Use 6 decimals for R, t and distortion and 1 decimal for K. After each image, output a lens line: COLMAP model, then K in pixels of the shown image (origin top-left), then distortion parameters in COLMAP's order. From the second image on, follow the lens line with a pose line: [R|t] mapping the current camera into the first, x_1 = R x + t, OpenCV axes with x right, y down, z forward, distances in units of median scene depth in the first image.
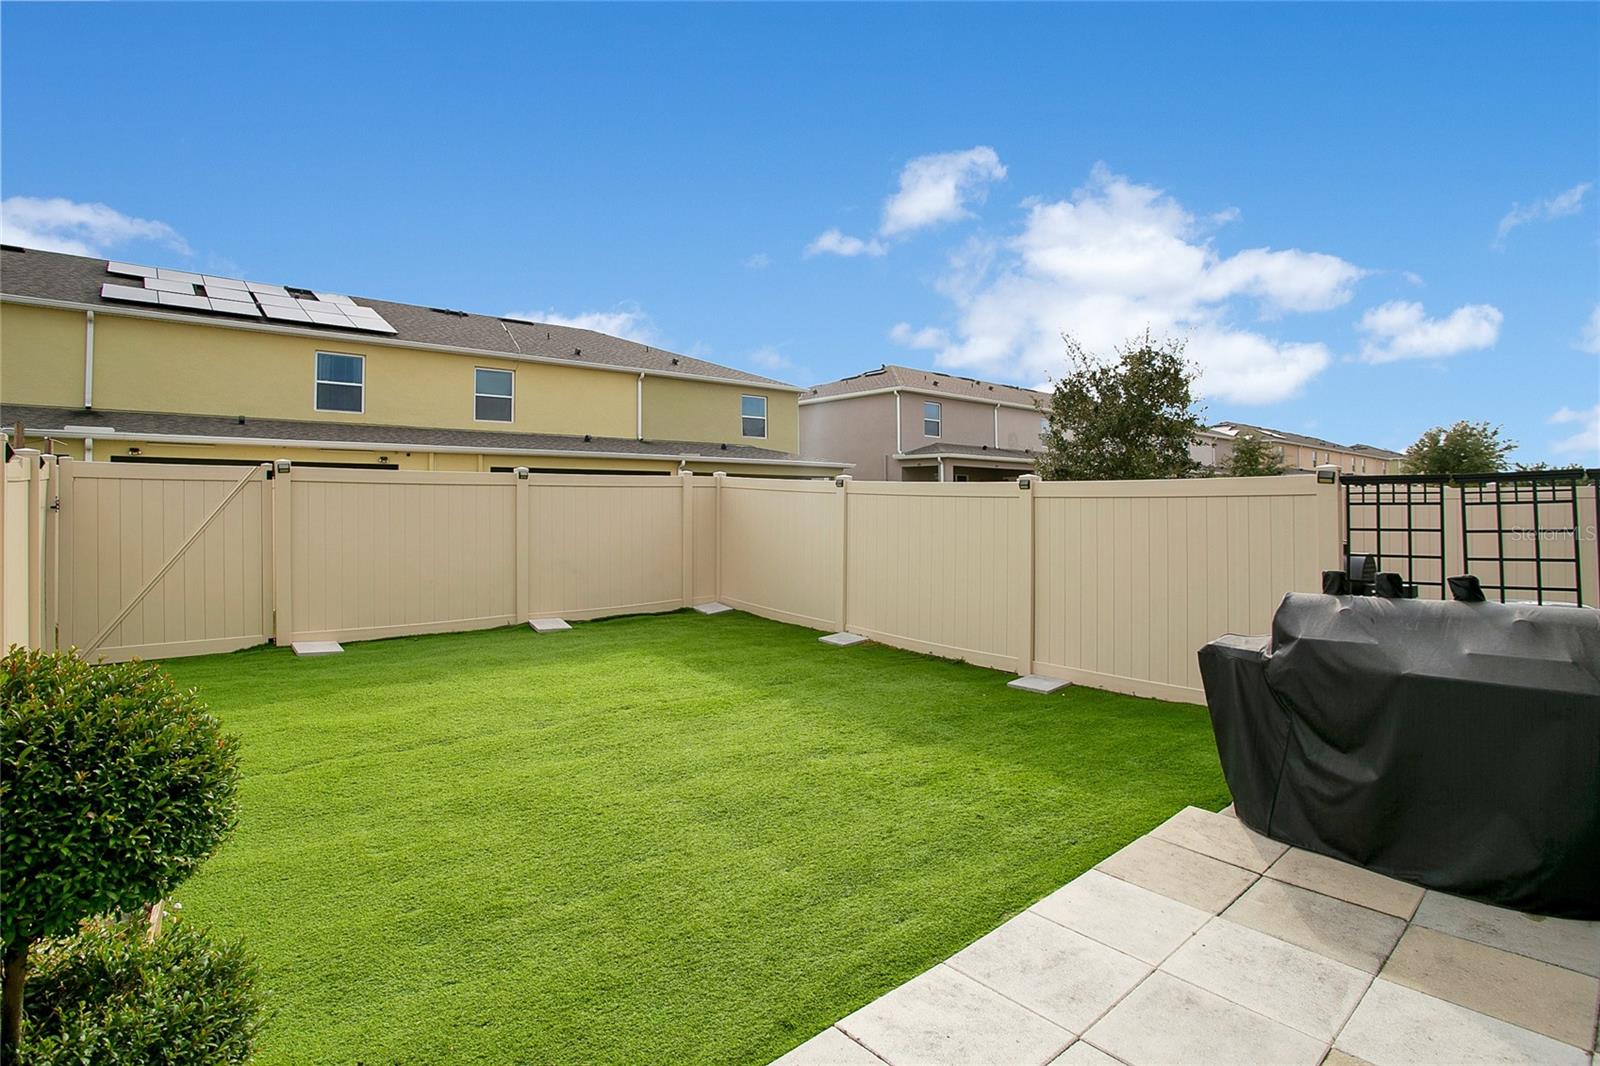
lens RADIAL K [[791.1, 0, 800.3], [0, 791.1, 518.8], [0, 0, 1]] dist [-0.055557, 0.000355]
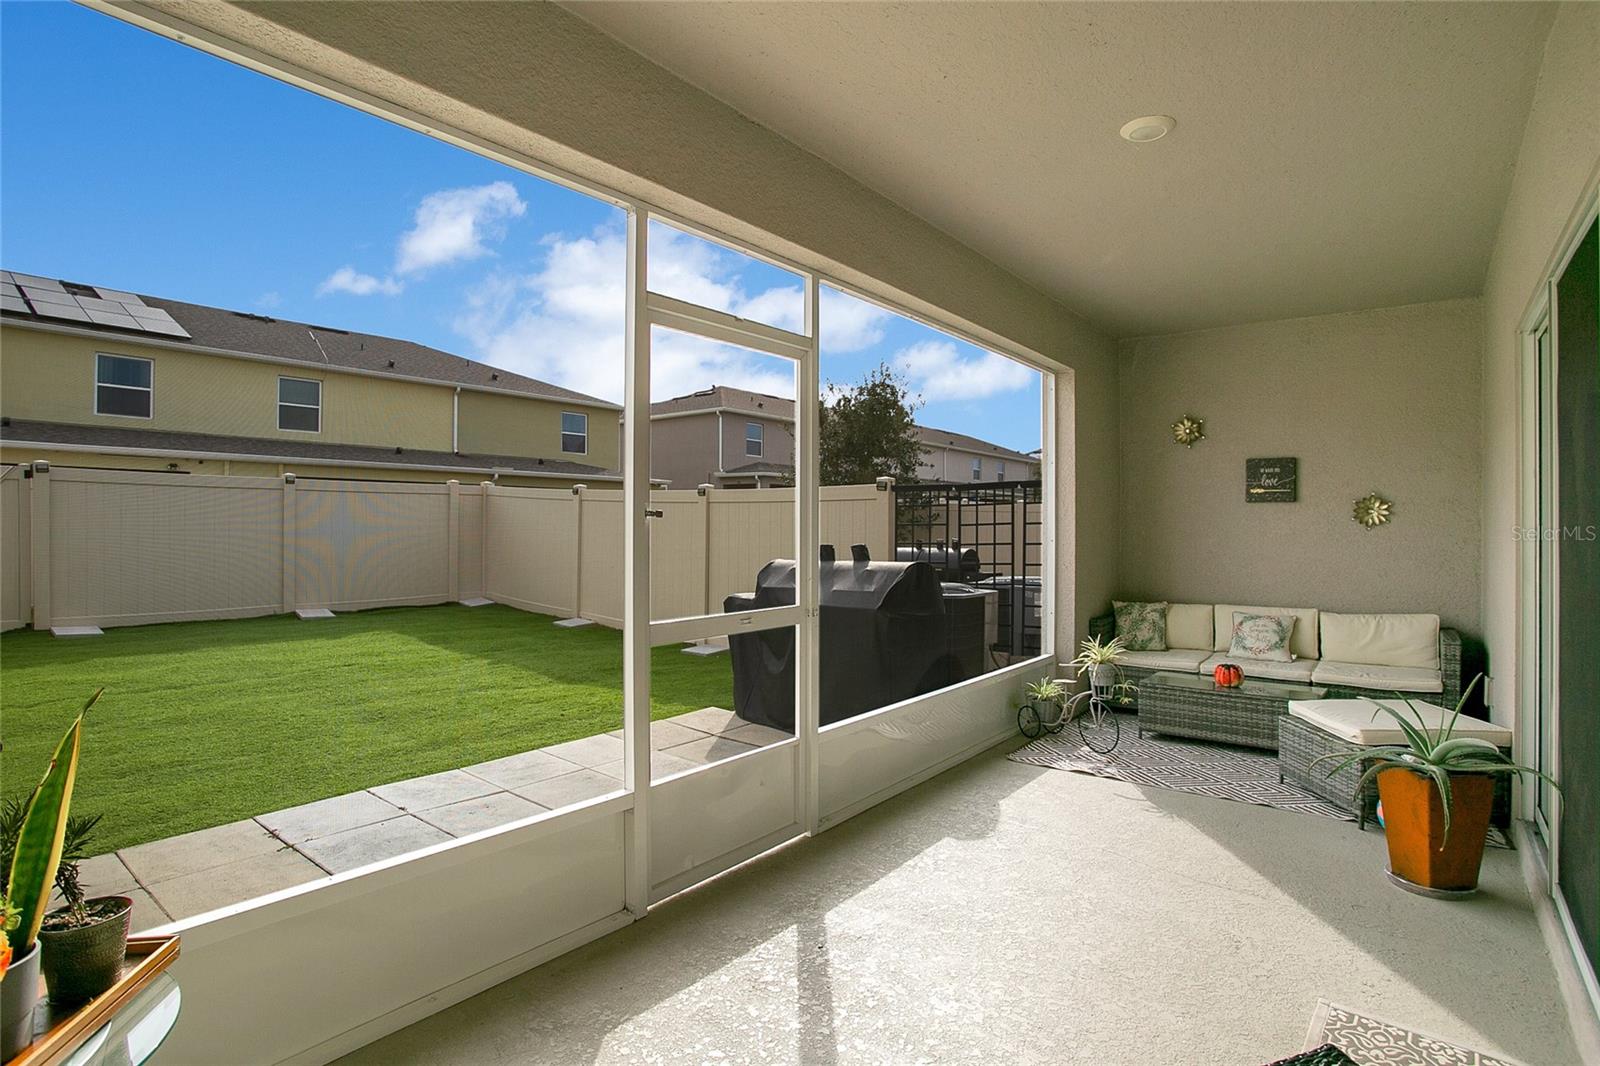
lens RADIAL K [[822.7, 0, 795.0], [0, 822.7, 542.8], [0, 0, 1]] dist [-0.015026, 0.001754]
pose [[0.990737, 0.006346, 0.135648, 0.102106], [-0.006537, 0.999978, 0.000966, 0.013926], [-0.135639, -0.001844, 0.990757, -0.127955]]
